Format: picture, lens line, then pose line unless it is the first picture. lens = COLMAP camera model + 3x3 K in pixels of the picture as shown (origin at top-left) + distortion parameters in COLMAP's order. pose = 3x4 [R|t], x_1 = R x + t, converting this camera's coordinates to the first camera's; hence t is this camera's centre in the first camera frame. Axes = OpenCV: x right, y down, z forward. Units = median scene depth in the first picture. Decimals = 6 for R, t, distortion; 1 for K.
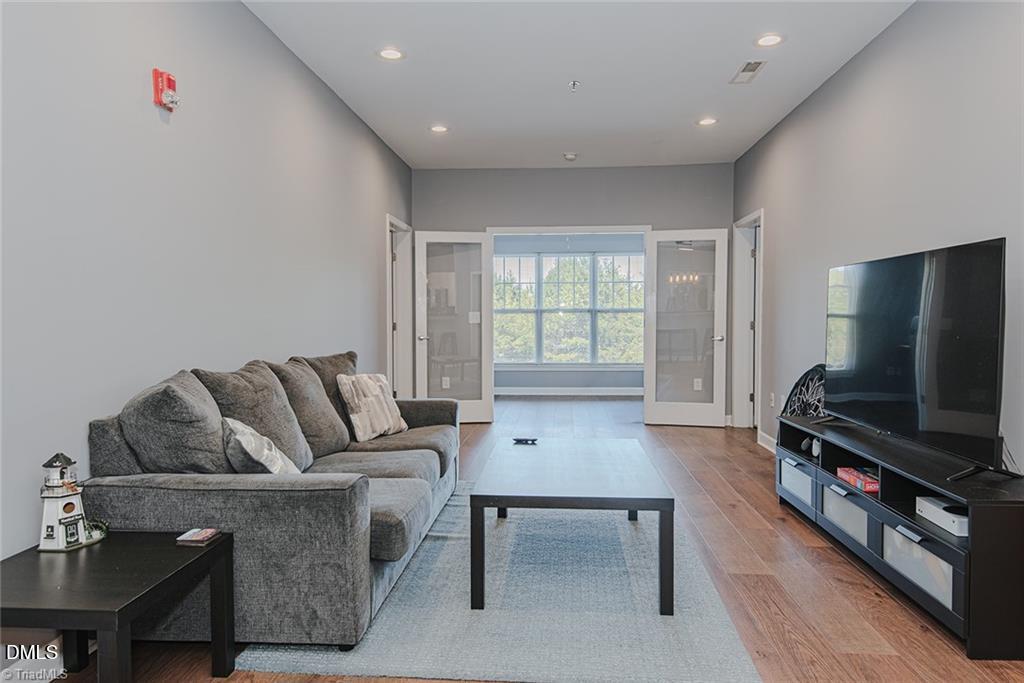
lens RADIAL K [[644.6, 0, 512.0], [0, 644.6, 341.5], [0, 0, 1]] dist [0.058359, -0.049906]
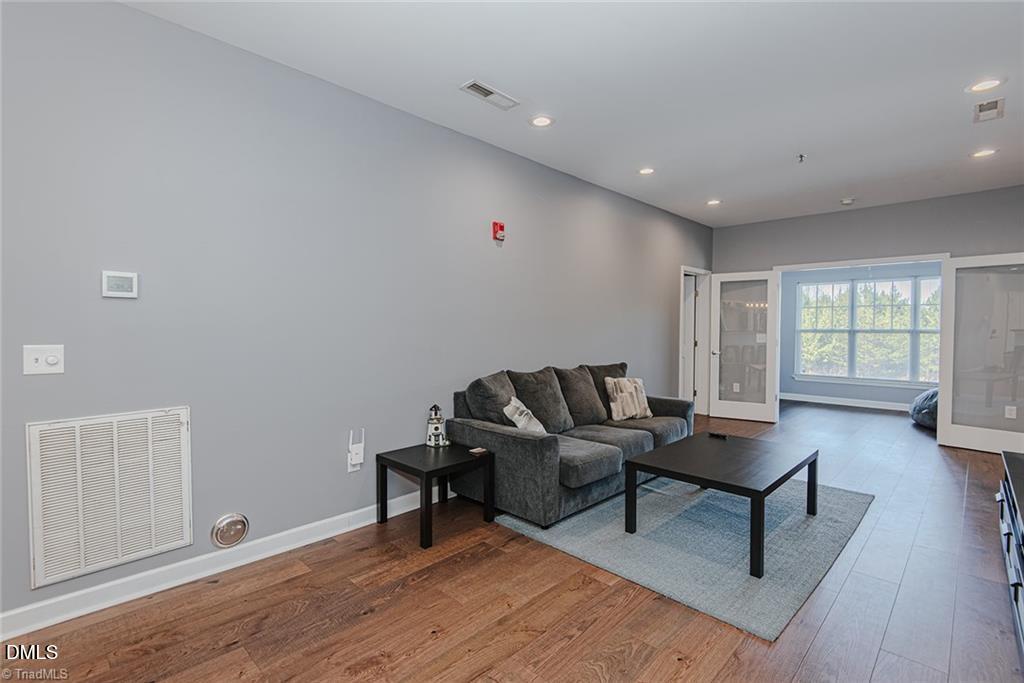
lens RADIAL K [[475.0, 0, 514.2], [0, 475.0, 339.0], [0, 0, 1]] dist [0.033883, -0.014507]
pose [[0.763795, 0.020645, -0.645129, 0.429929], [-0.028886, 0.999580, -0.002211, -0.046719], [0.644812, 0.020324, 0.764071, -0.077836]]
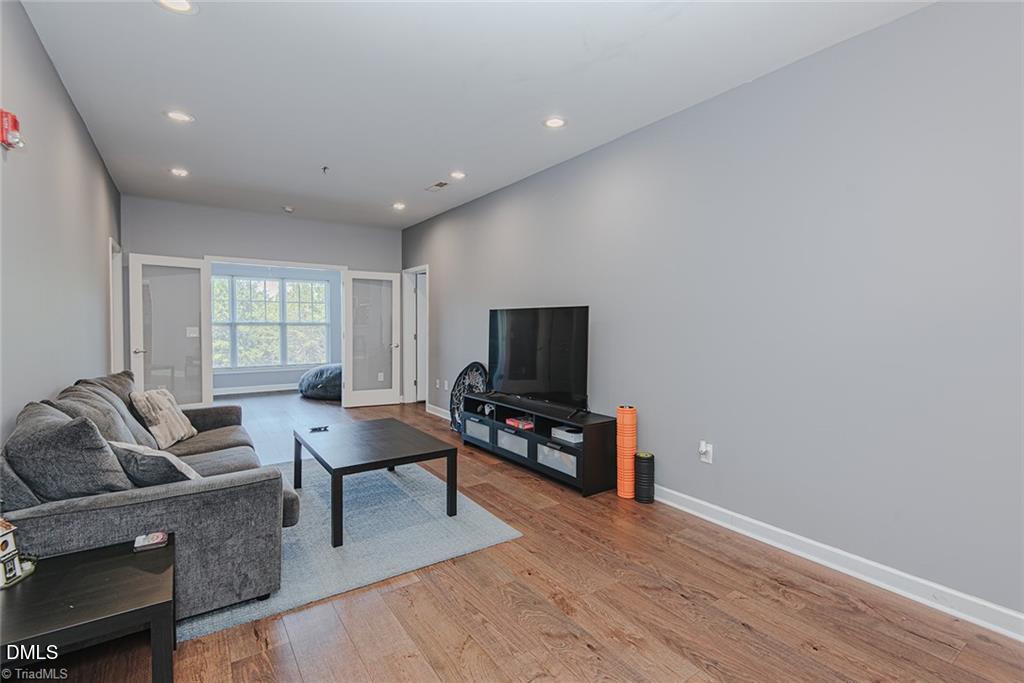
lens RADIAL K [[475.0, 0, 514.2], [0, 475.0, 339.0], [0, 0, 1]] dist [0.033883, -0.014507]
pose [[0.775438, -0.015641, 0.631230, -0.375031], [0.016844, 0.999850, 0.004084, -0.044435], [-0.631199, 0.007466, 0.775585, -0.074720]]
